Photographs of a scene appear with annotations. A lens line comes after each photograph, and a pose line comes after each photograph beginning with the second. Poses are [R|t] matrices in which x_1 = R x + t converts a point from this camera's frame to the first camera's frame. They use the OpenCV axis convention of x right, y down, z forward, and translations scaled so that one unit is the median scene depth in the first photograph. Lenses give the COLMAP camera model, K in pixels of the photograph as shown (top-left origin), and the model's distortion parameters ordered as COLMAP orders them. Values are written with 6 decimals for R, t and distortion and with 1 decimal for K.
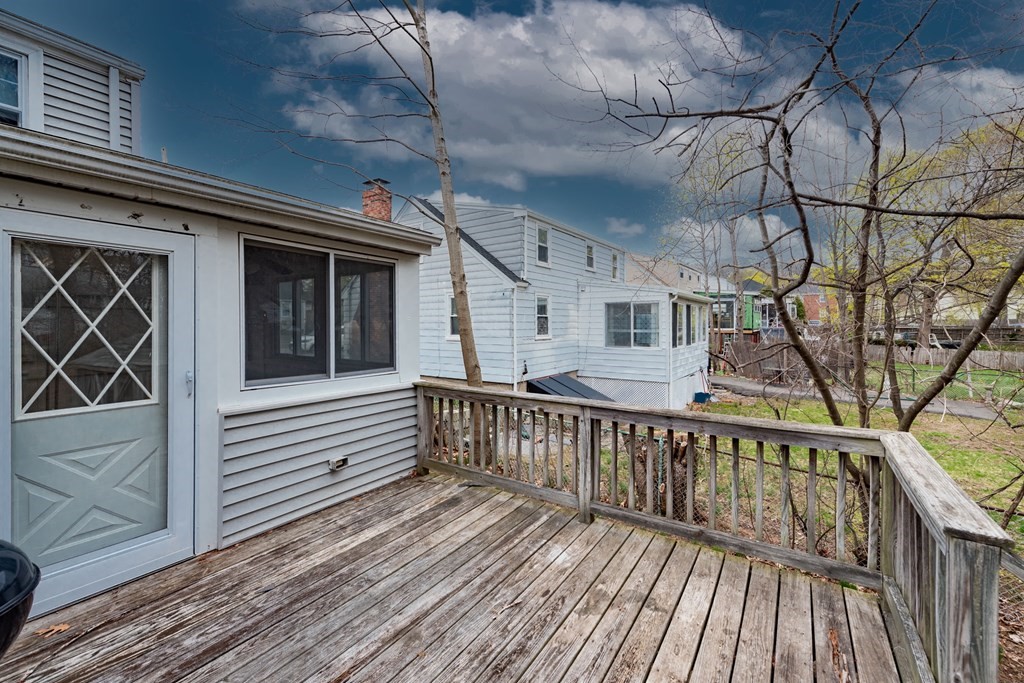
lens RADIAL K [[428.7, 0, 514.5], [0, 428.7, 324.7], [0, 0, 1]] dist [0.013392, 0.000084]
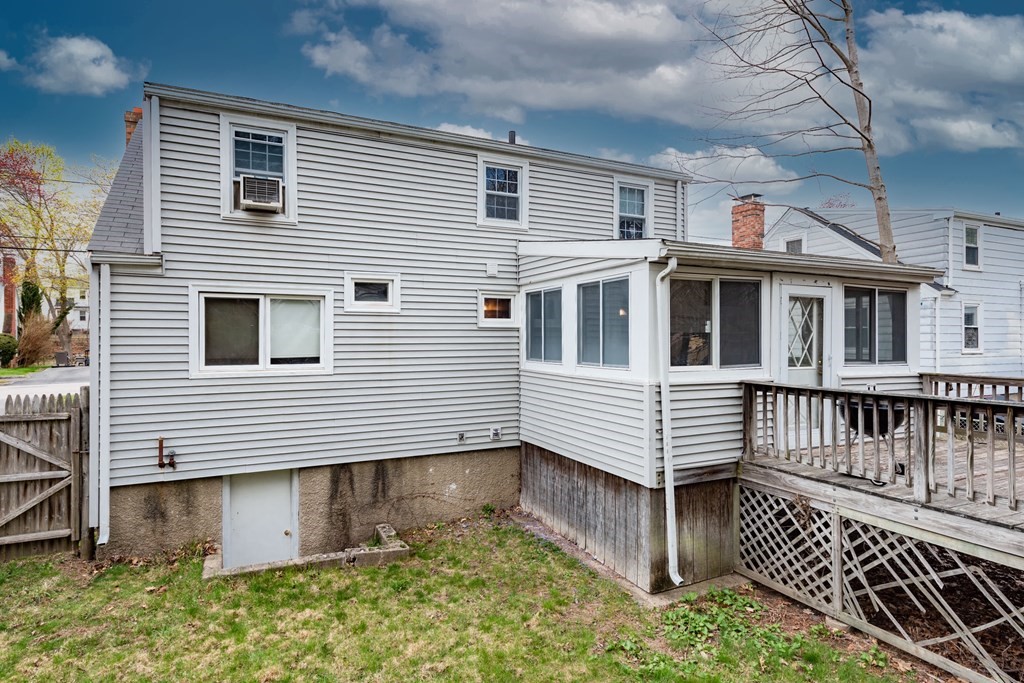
lens RADIAL K [[532.8, 0, 512.0], [0, 532.8, 341.5], [0, 0, 1]] dist [0.005163, -0.002083]
pose [[0.846704, 0.000030, -0.532064, -0.146932], [-0.000504, 1.000000, -0.000744, 0.010962], [0.532064, 0.000898, 0.846704, -0.417873]]
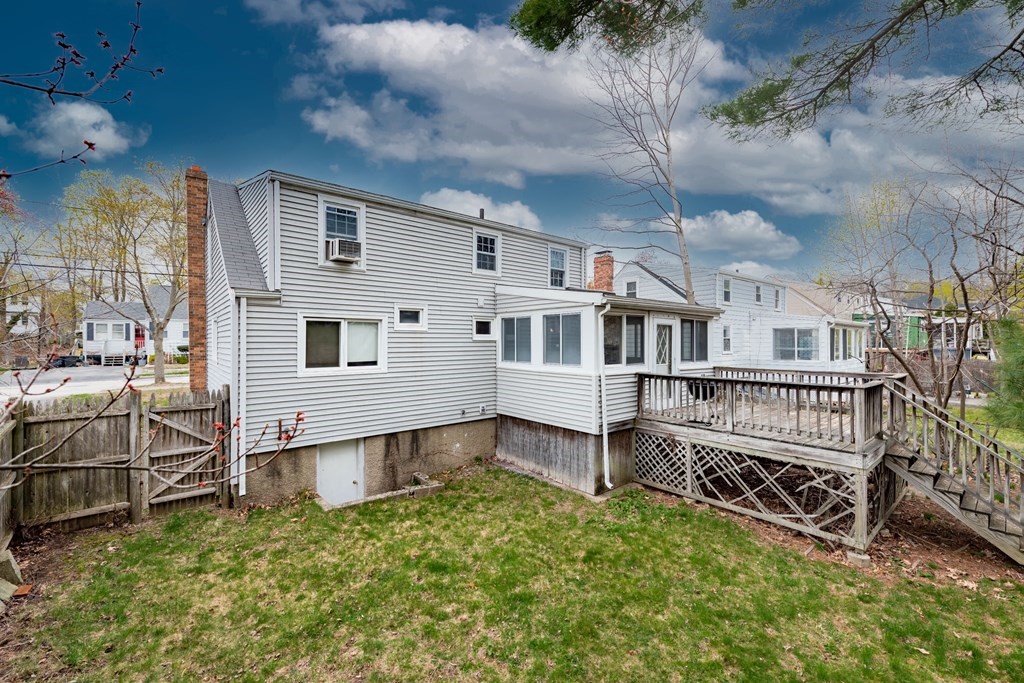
lens RADIAL K [[416.0, 0, 512.0], [0, 416.0, 341.5], [0, 0, 1]] dist [0.002389, 0.000188]
pose [[0.956019, -0.000028, -0.293304, -0.221595], [-0.001803, 0.999981, -0.005972, 0.000991], [0.293298, 0.006238, 0.956001, -0.591211]]
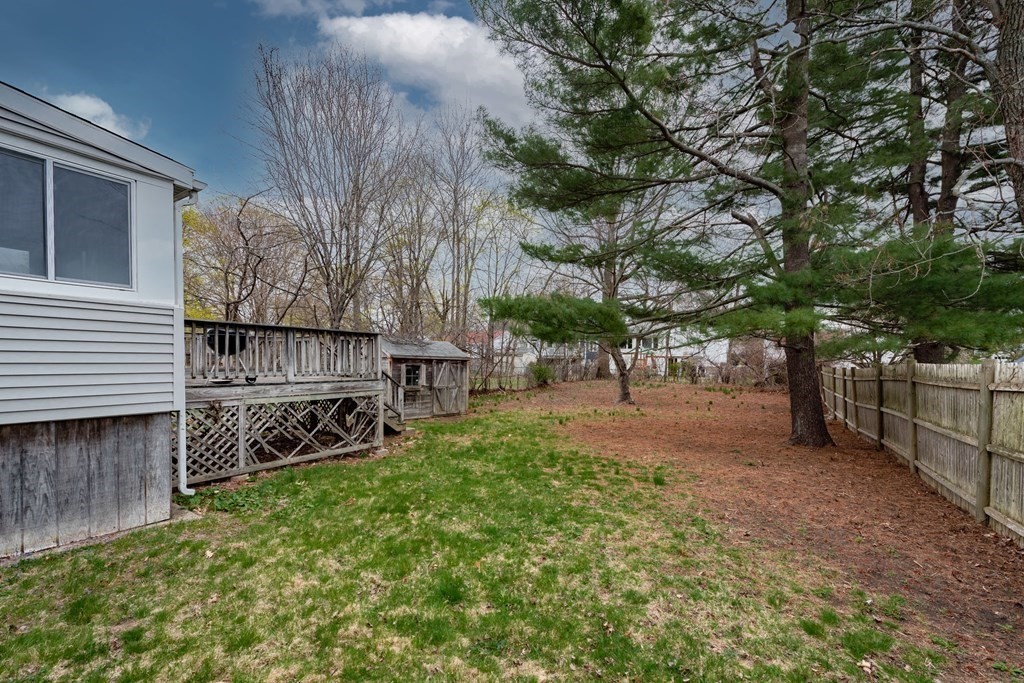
lens RADIAL K [[376.0, 0, 551.5], [0, 376.0, 358.9], [0, 0, 1]] dist [0.000153, 0.000015]
pose [[-0.026509, -0.010790, 0.999590, -0.596666], [-0.006220, 0.999924, 0.010628, 0.081013], [-0.999629, -0.005935, -0.026574, -0.291315]]
